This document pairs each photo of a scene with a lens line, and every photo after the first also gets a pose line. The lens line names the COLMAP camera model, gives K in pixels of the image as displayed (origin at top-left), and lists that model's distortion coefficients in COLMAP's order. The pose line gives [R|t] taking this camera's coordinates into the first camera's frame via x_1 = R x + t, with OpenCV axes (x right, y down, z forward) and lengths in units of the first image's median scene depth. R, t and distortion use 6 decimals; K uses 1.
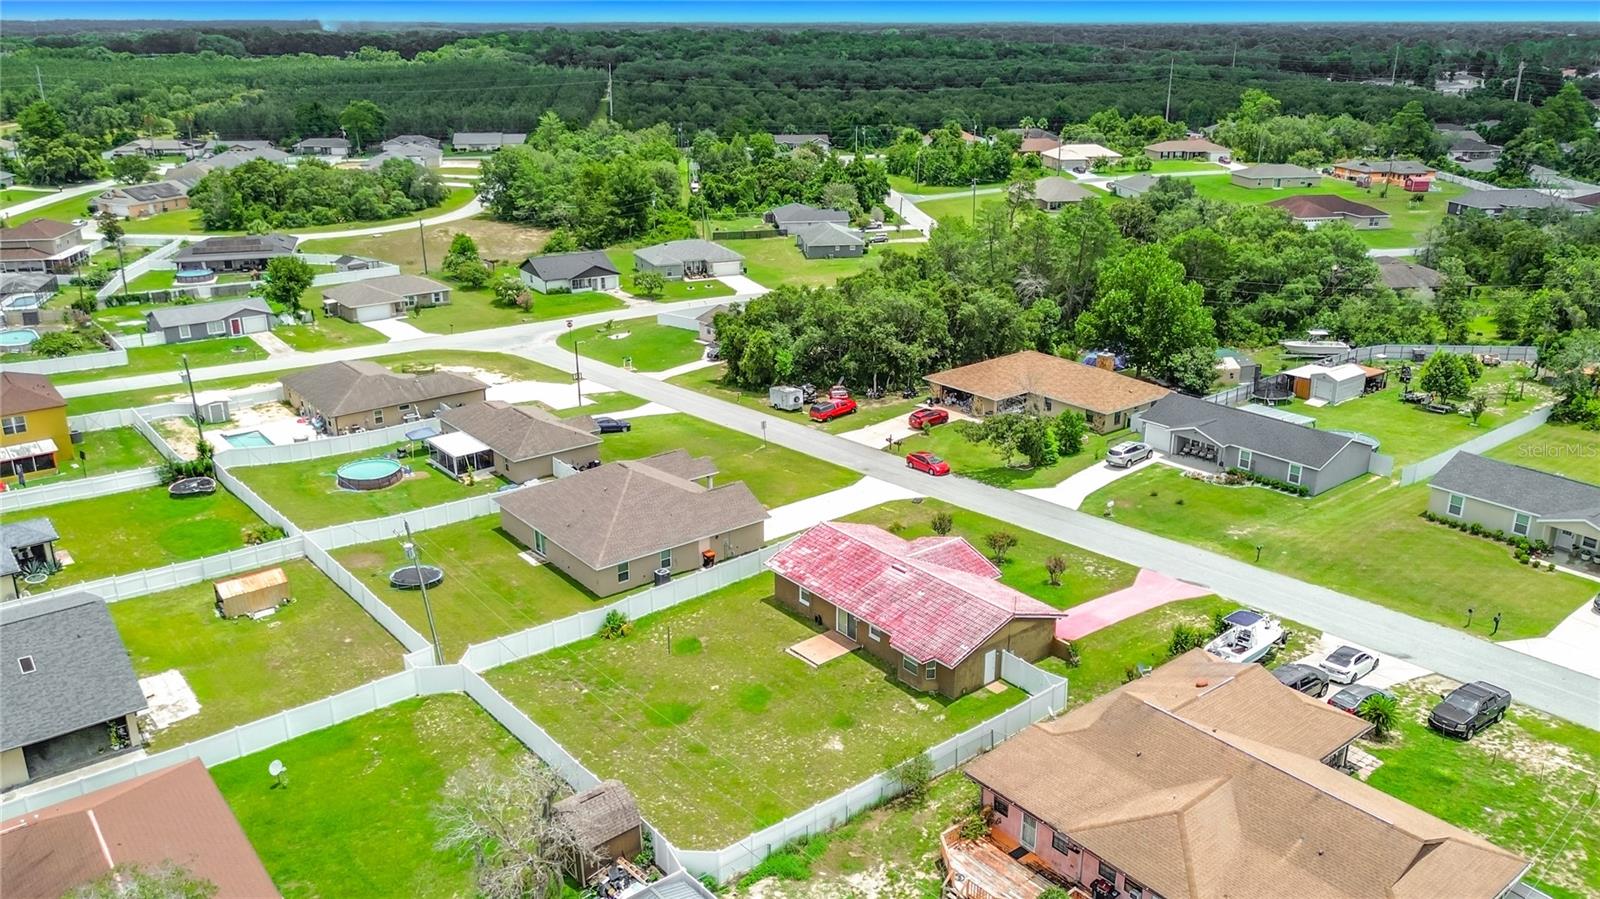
lens RADIAL K [[1199.3, 0, 800.0], [0, 1199.3, 449.5], [0, 0, 1]] dist [0.047580, -0.076877]
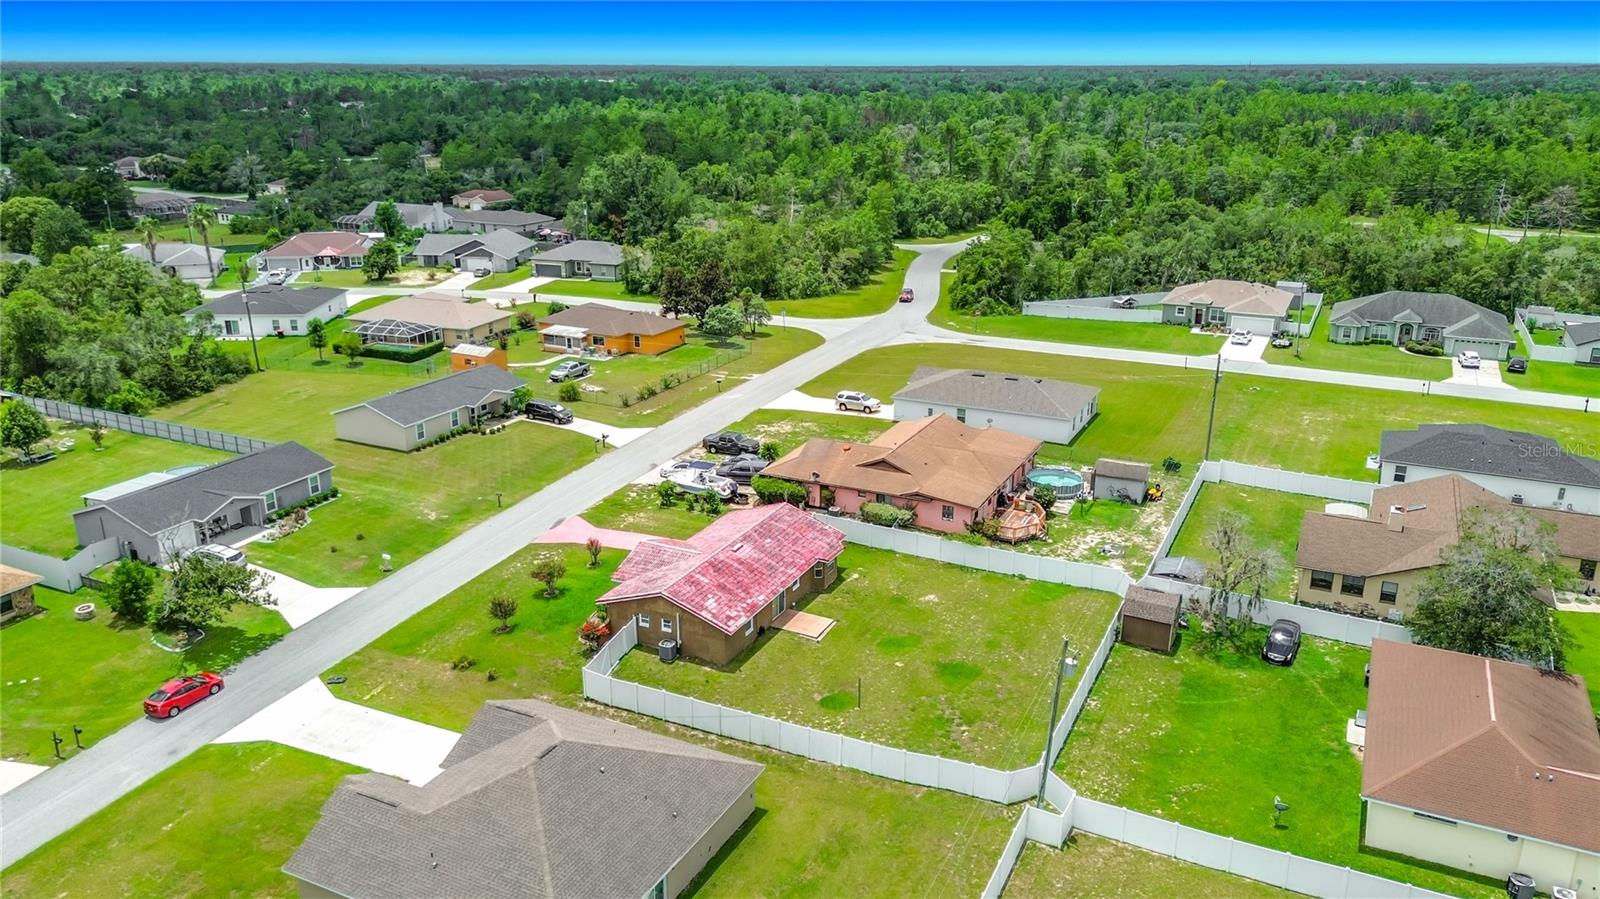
lens RADIAL K [[1166.8, 0, 807.8], [0, 1166.8, 428.6], [0, 0, 1]] dist [0.036736, -0.001503]
pose [[-0.429452, -0.265593, 0.863152, -0.477465], [0.297624, 0.860758, 0.412936, -0.237027], [-0.852637, 0.434231, -0.290607, 0.697814]]
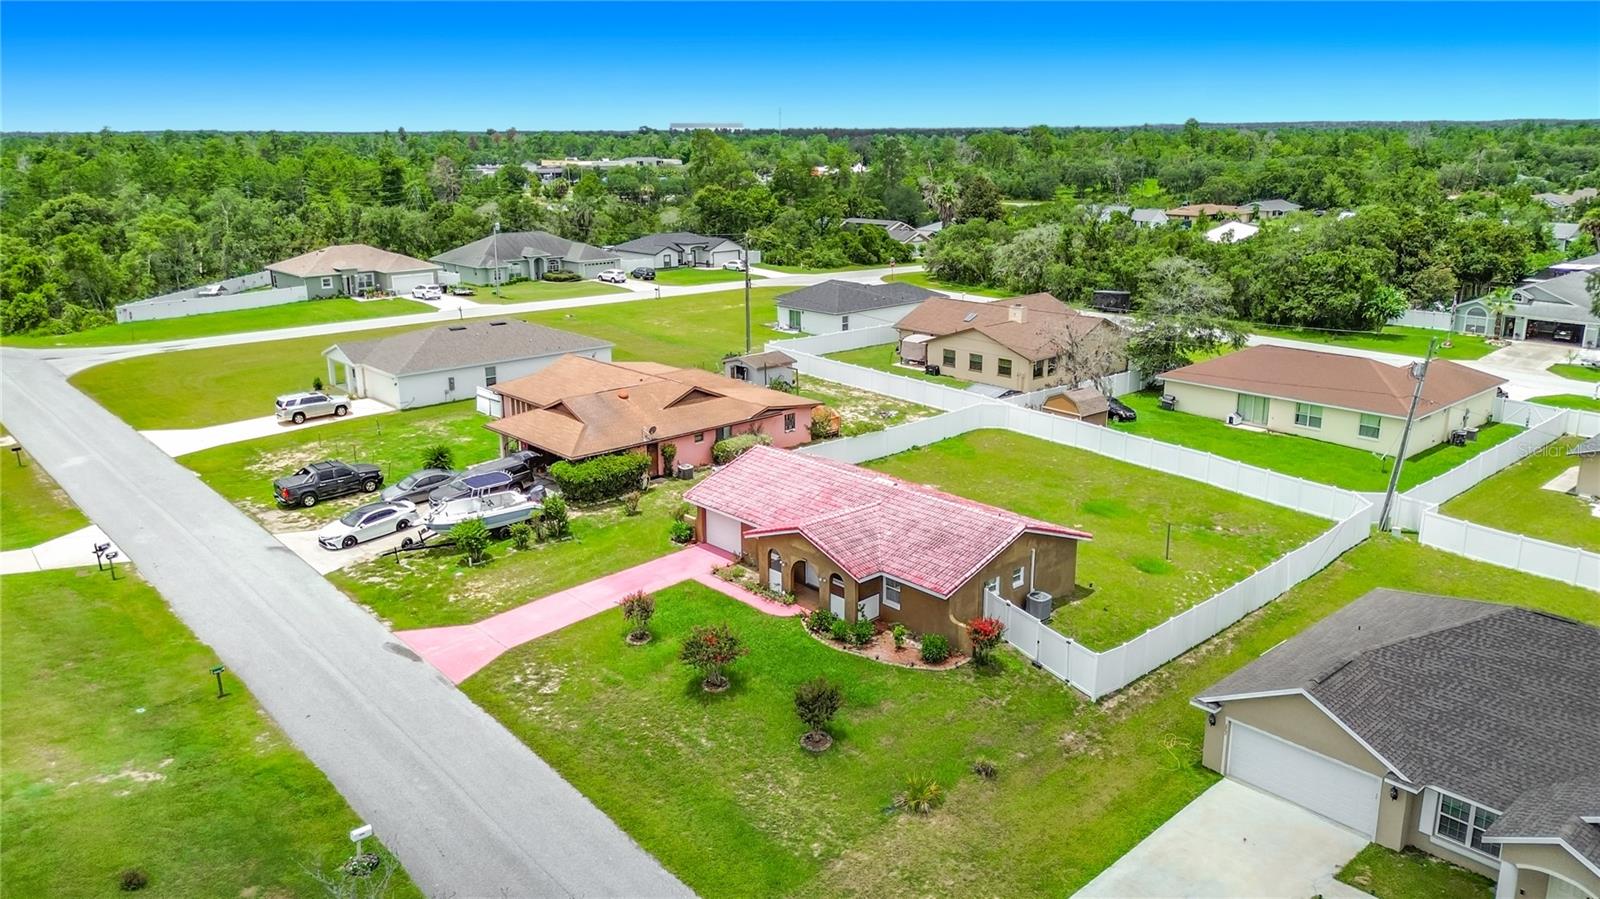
lens RADIAL K [[1140.2, 0, 800.0], [0, 1140.2, 449.5], [0, 0, 1]] dist [-0.002783, -0.002142]
pose [[-0.997846, 0.020682, -0.062253, 0.106287], [-0.018632, 0.820560, 0.571256, -0.187070], [0.062897, 0.571186, -0.818408, 0.907764]]
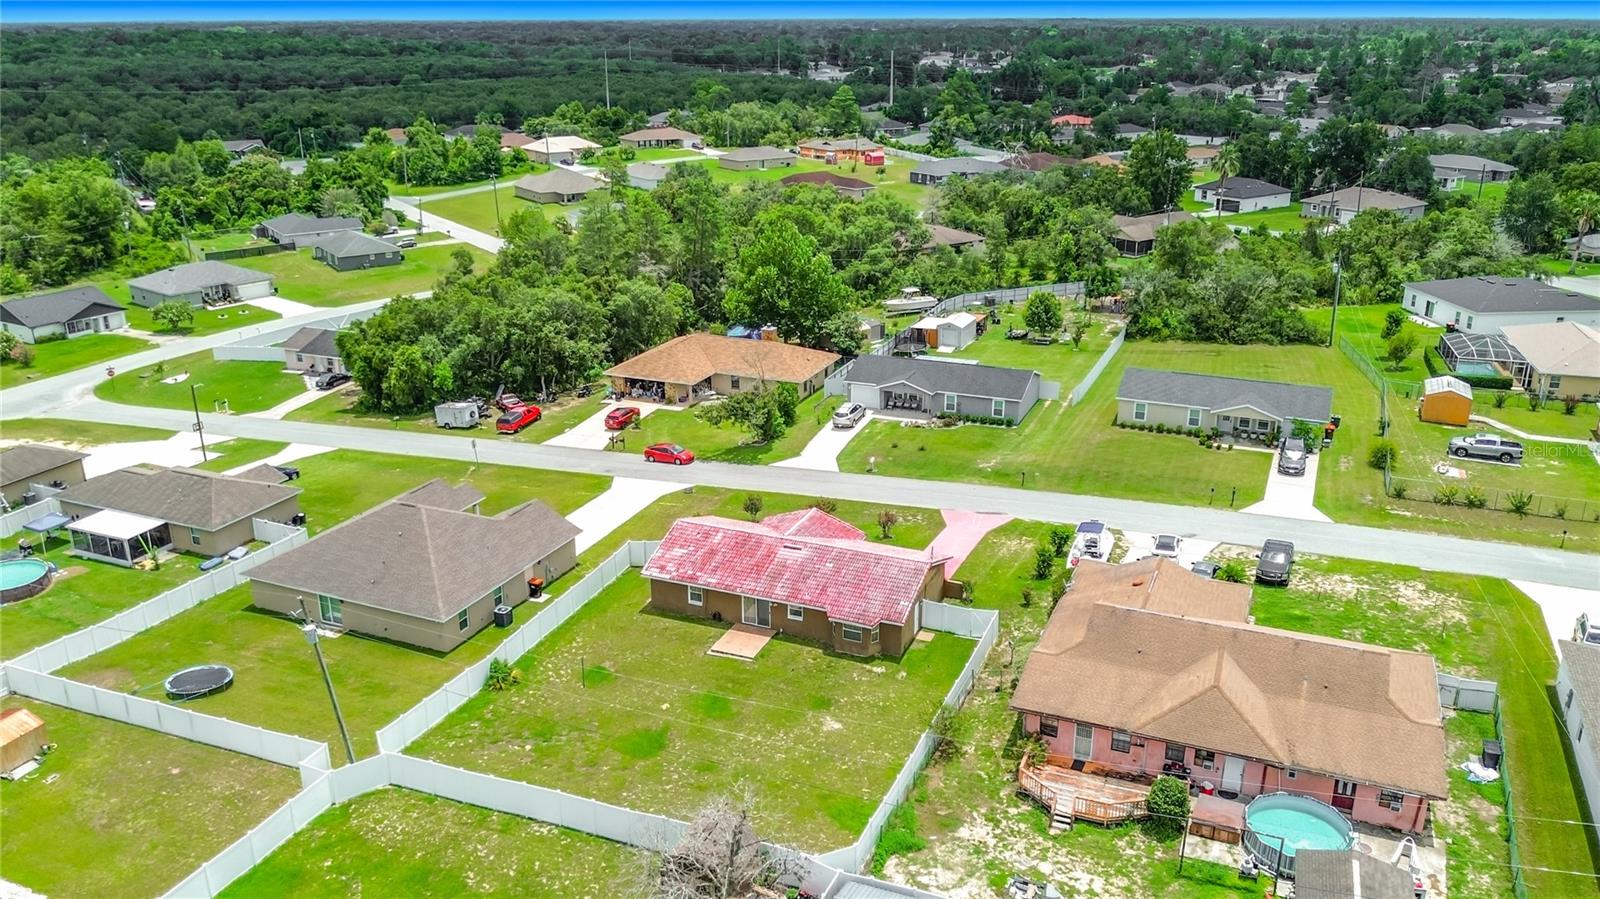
lens RADIAL K [[1221.2, 0, 800.0], [0, 1221.2, 449.5], [0, 0, 1]] dist [0.028639, -0.085684]
pose [[0.880985, -0.157424, 0.446187, -0.202450], [0.158497, 0.986732, 0.035191, -0.008490], [-0.445807, 0.039717, 0.894248, 0.052839]]
